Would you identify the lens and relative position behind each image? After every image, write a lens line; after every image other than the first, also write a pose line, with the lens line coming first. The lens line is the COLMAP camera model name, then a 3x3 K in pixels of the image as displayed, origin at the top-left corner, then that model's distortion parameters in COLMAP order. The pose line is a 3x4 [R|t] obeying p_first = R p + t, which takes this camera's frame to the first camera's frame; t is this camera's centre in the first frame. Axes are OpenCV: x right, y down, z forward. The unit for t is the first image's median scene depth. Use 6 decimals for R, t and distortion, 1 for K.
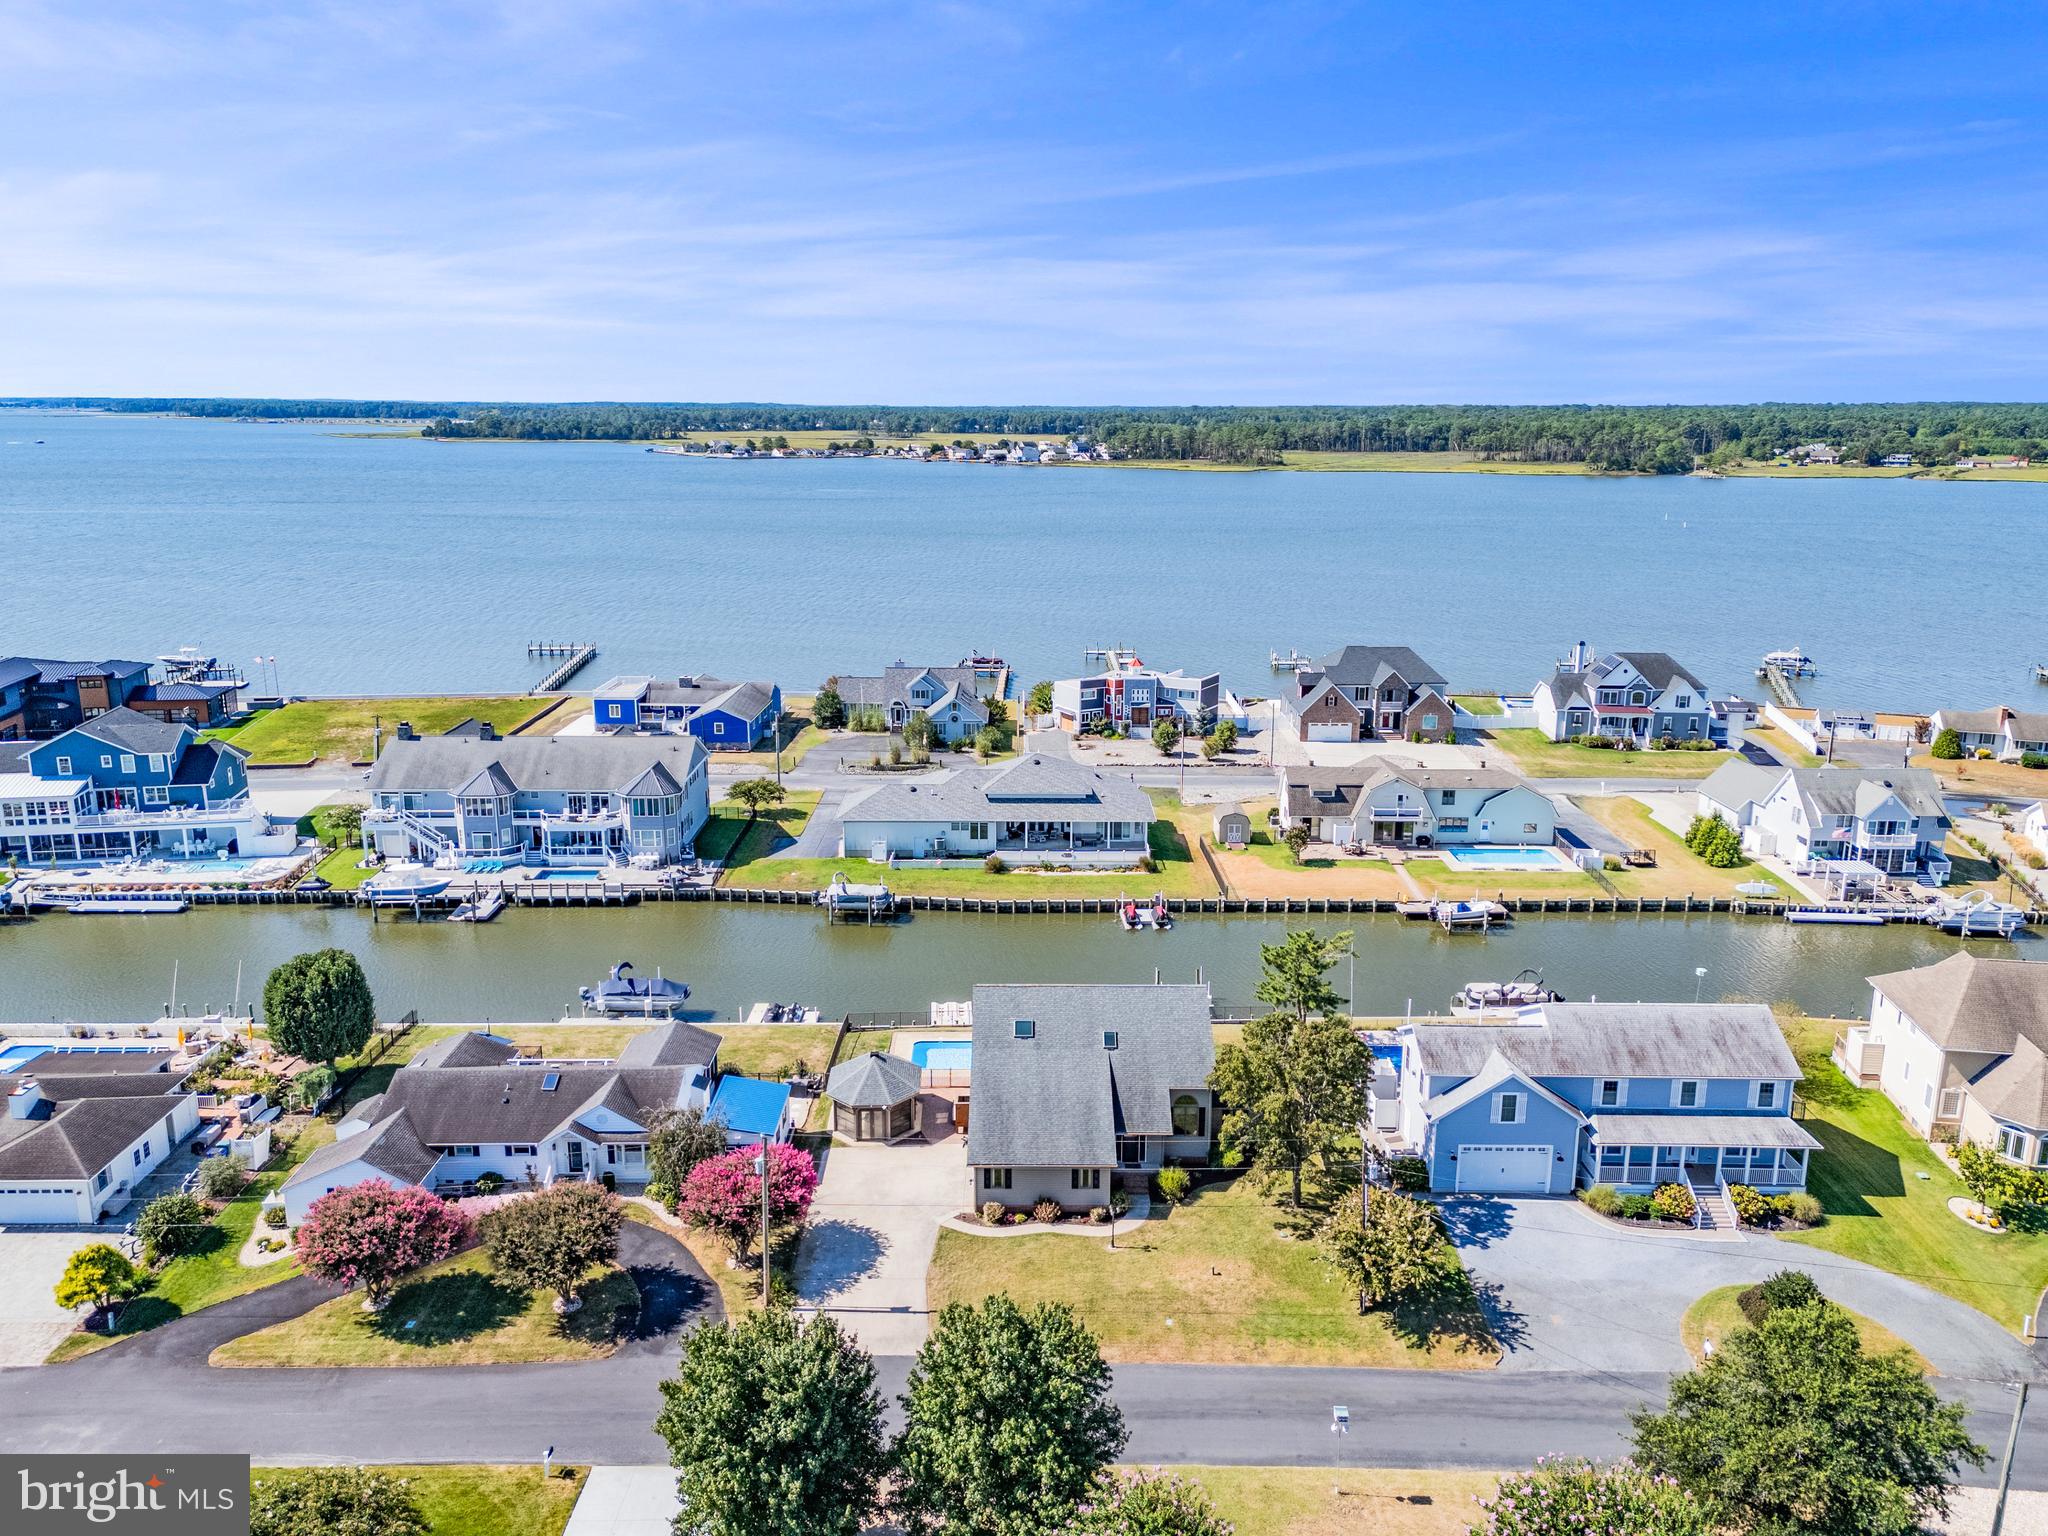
lens RADIAL K [[1502.6, 0, 1032.8], [0, 1502.6, 757.0], [0, 0, 1]] dist [0.083619, -0.083380]
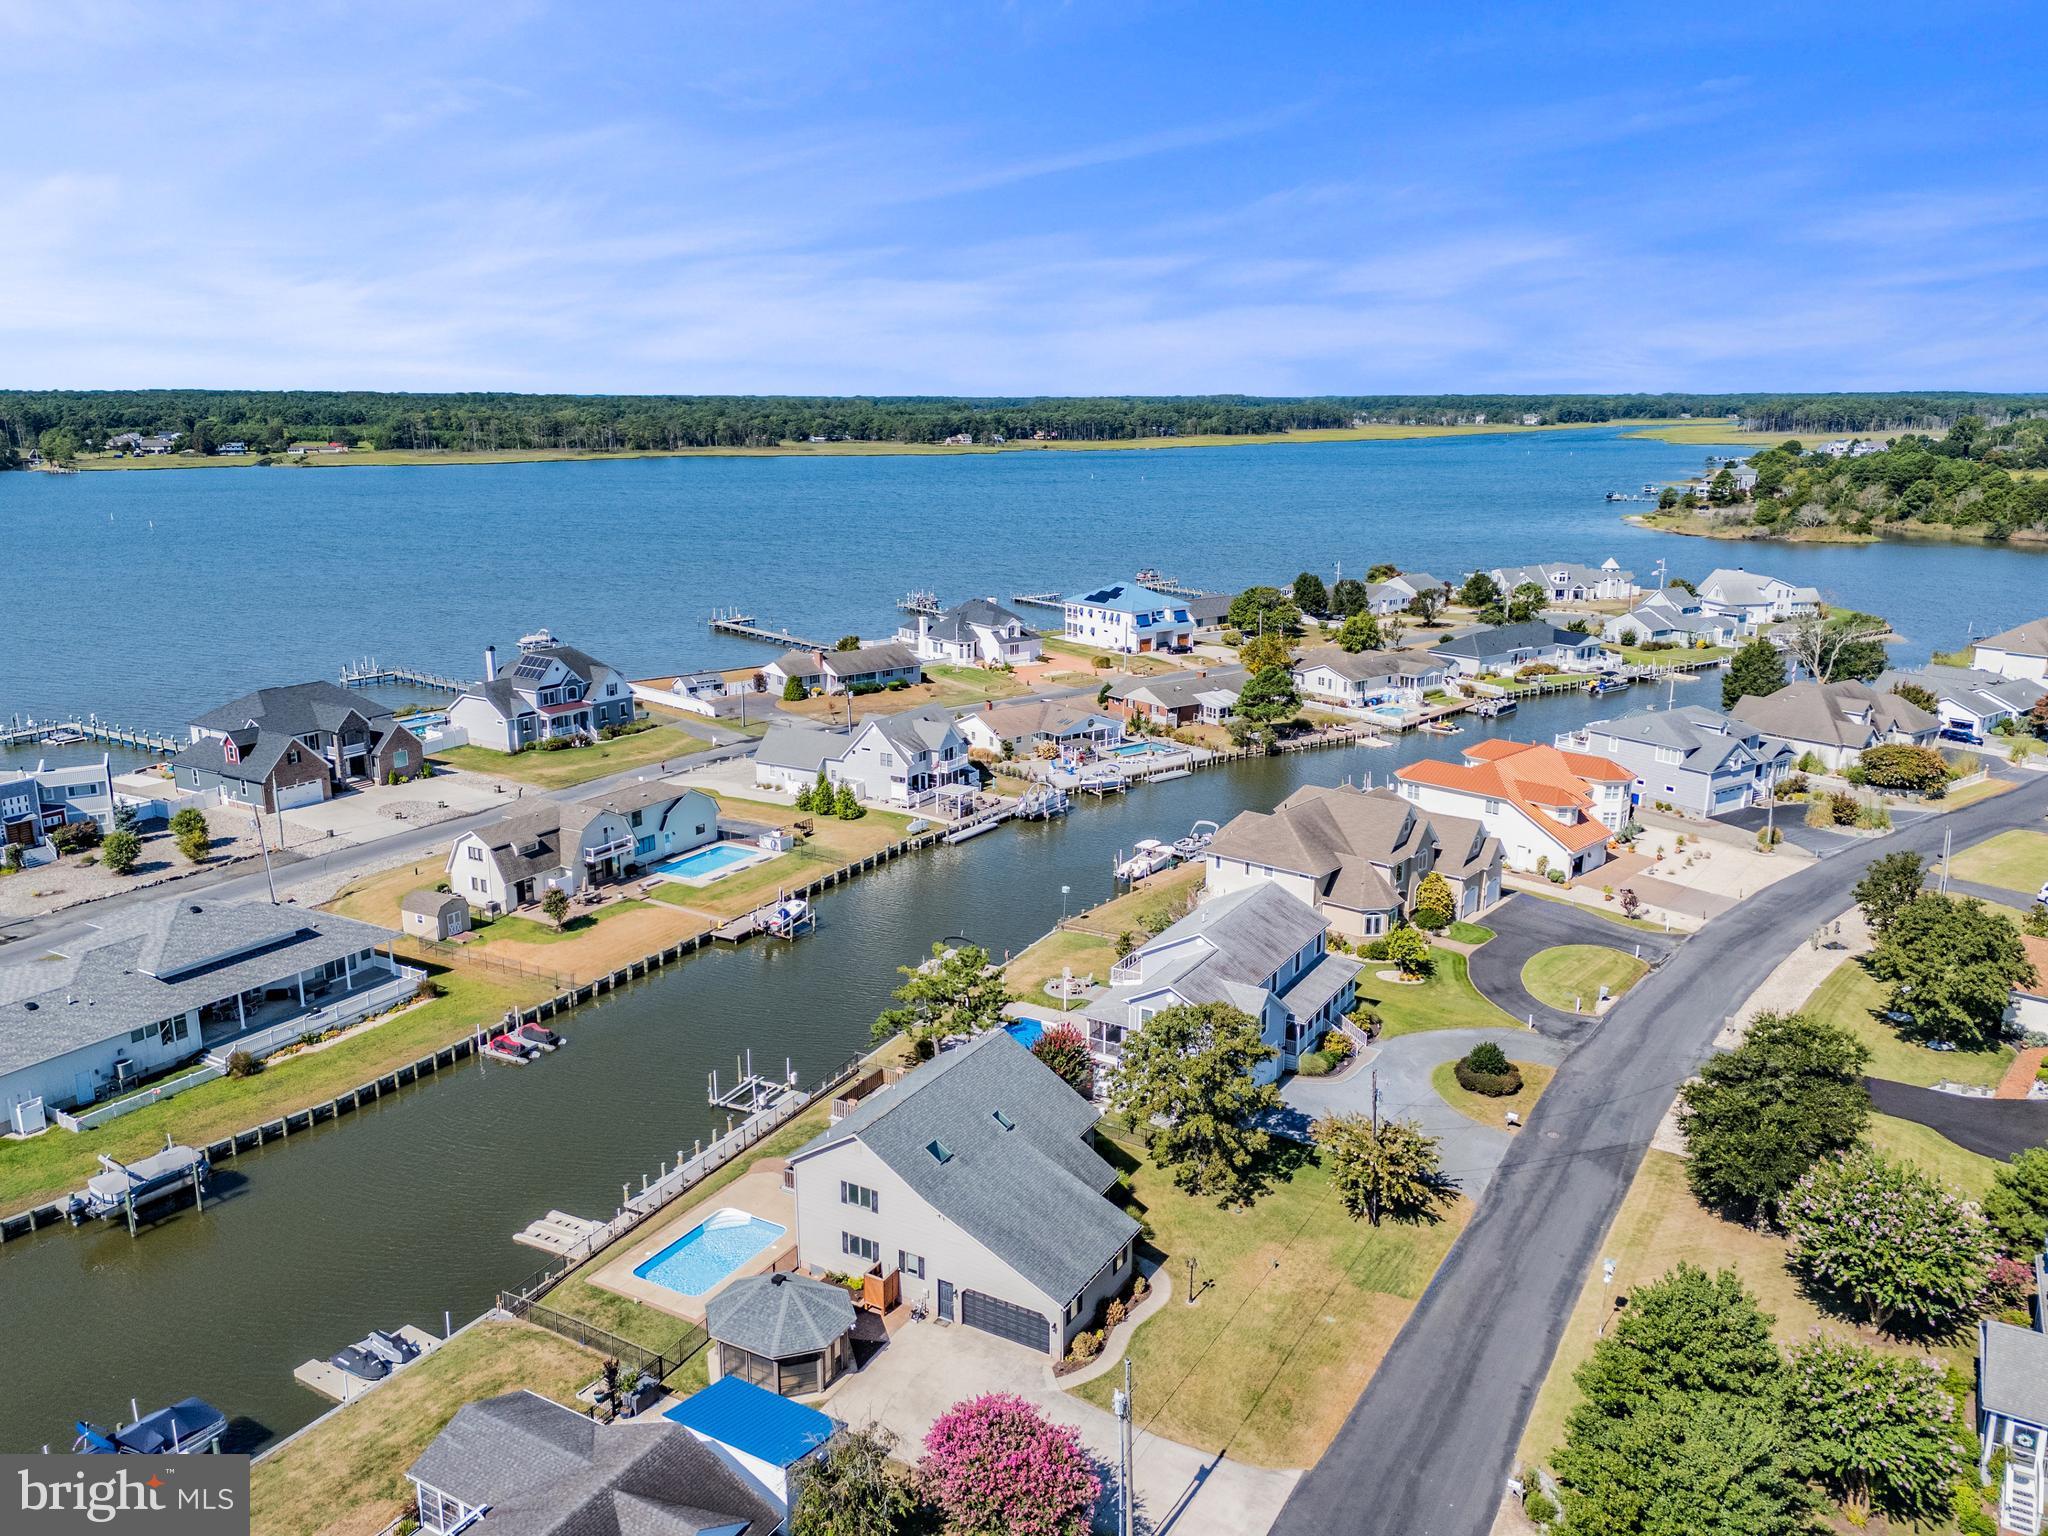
lens RADIAL K [[1495.4, 0, 1031.5], [0, 1495.4, 761.0], [0, 0, 1]] dist [0.095469, -0.099261]
pose [[0.507063, -0.205455, 0.837064, -0.420448], [0.196272, 0.973183, 0.119971, -0.080562], [-0.839264, 0.103460, 0.533790, 0.318705]]
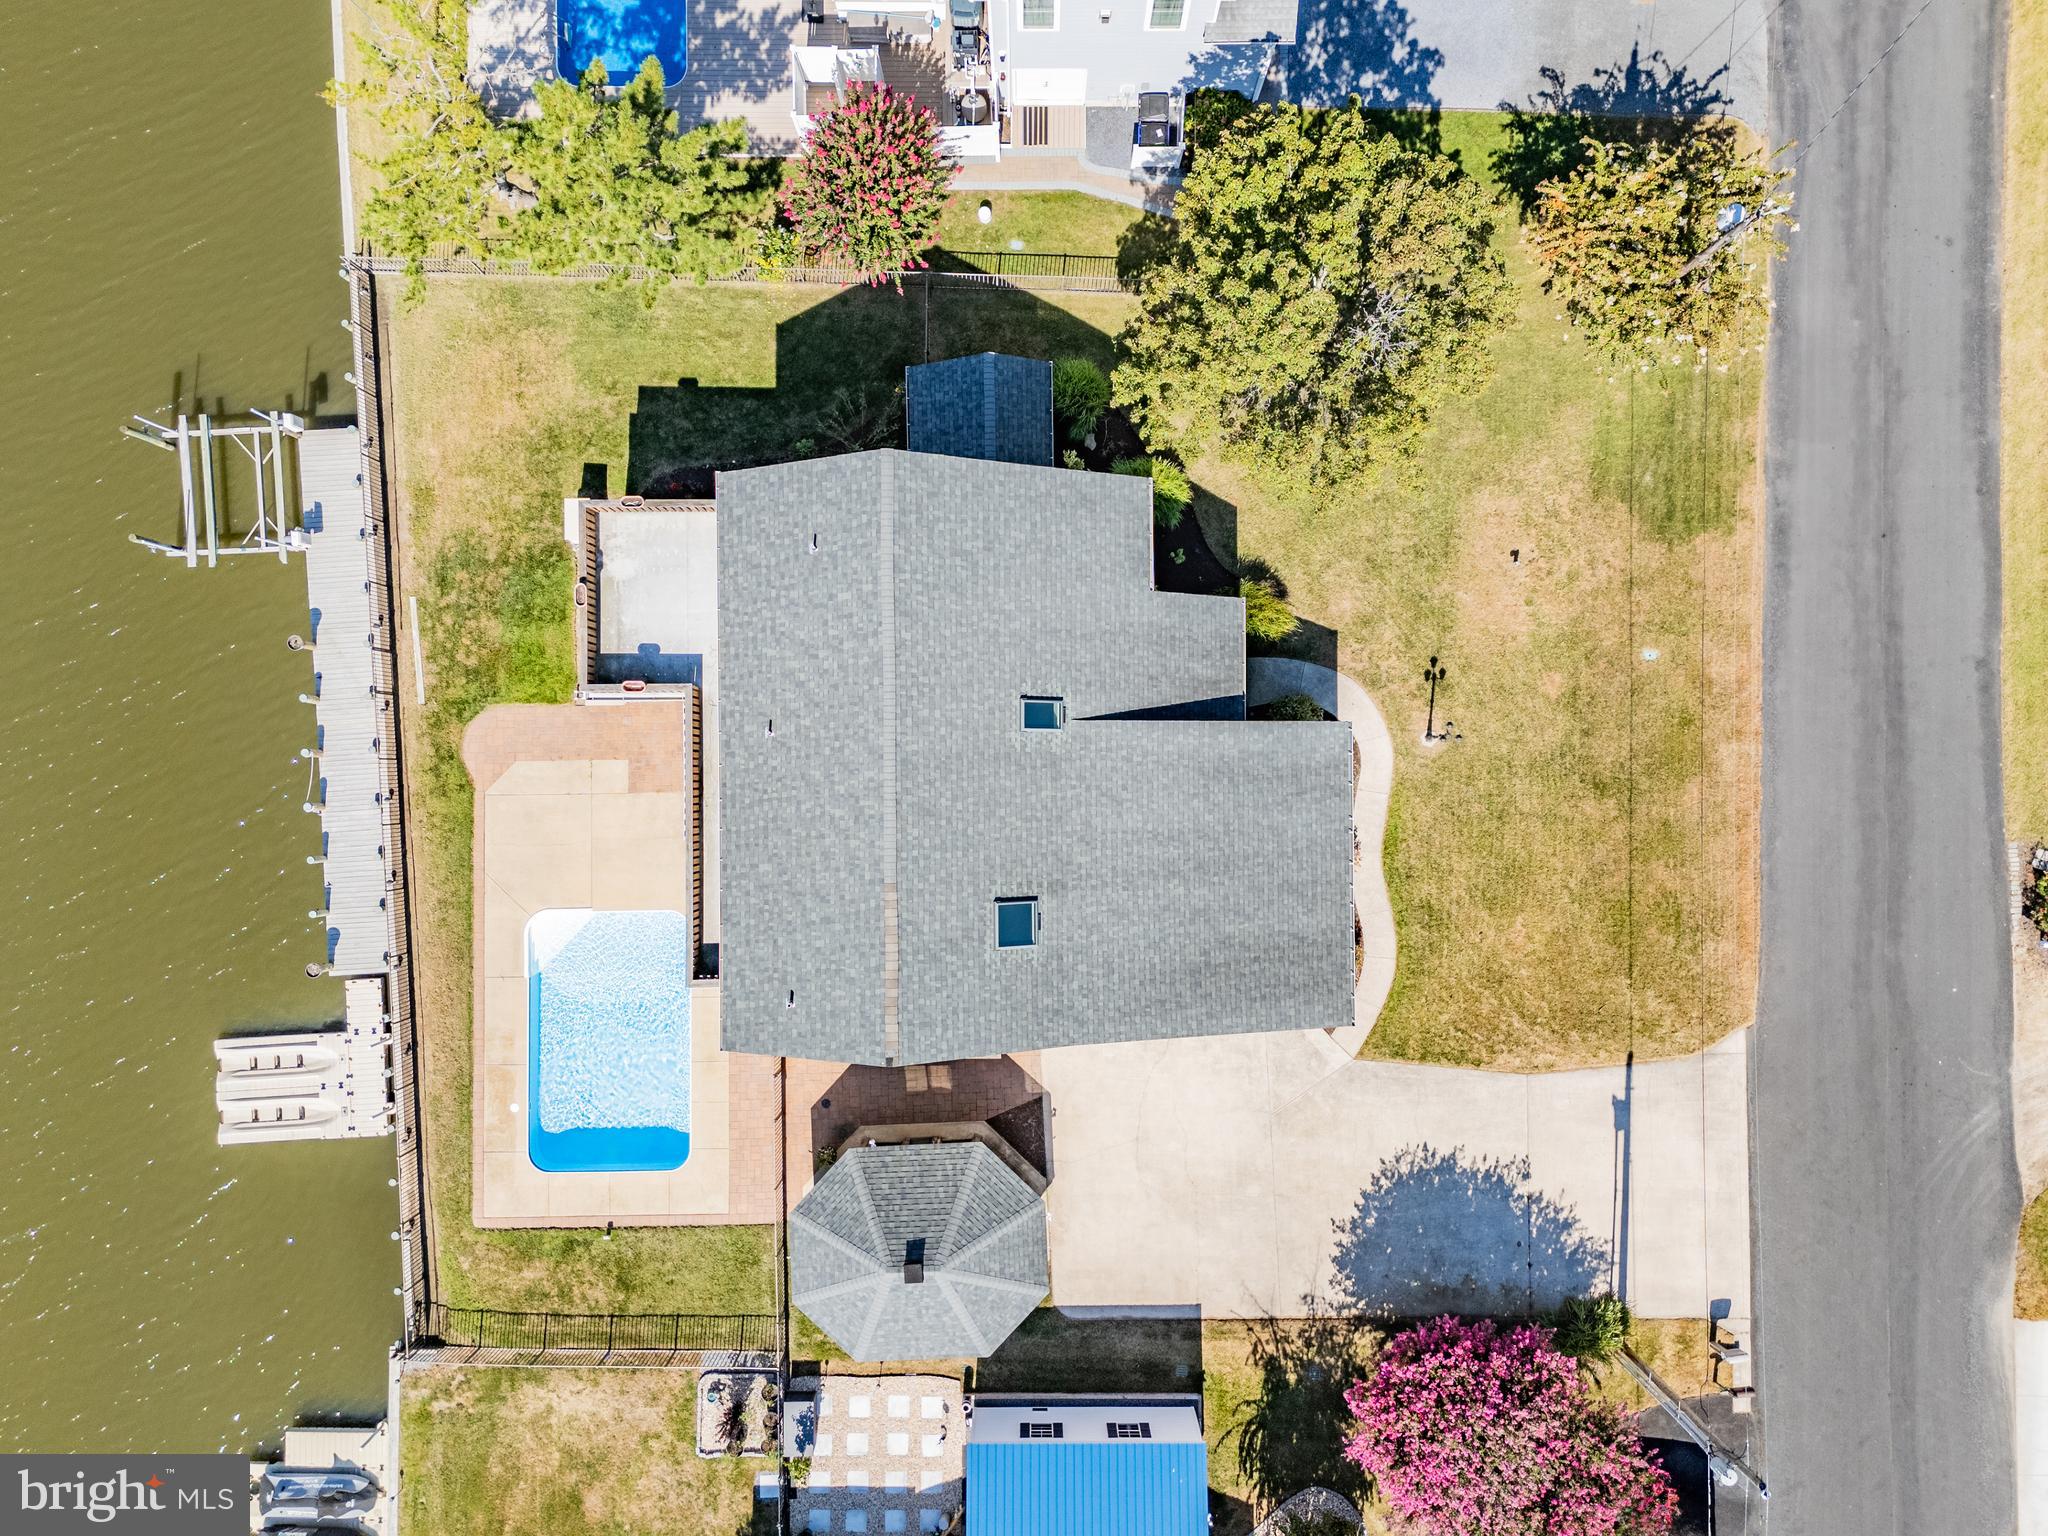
lens RADIAL K [[1502.6, 0, 1032.8], [0, 1502.6, 757.0], [0, 0, 1]] dist [0.083619, -0.083380]
pose [[0.004426, -0.999906, 0.012986, 0.022417], [0.232119, 0.013659, 0.972591, -0.141140], [-0.972677, -0.001291, 0.232158, 0.592682]]
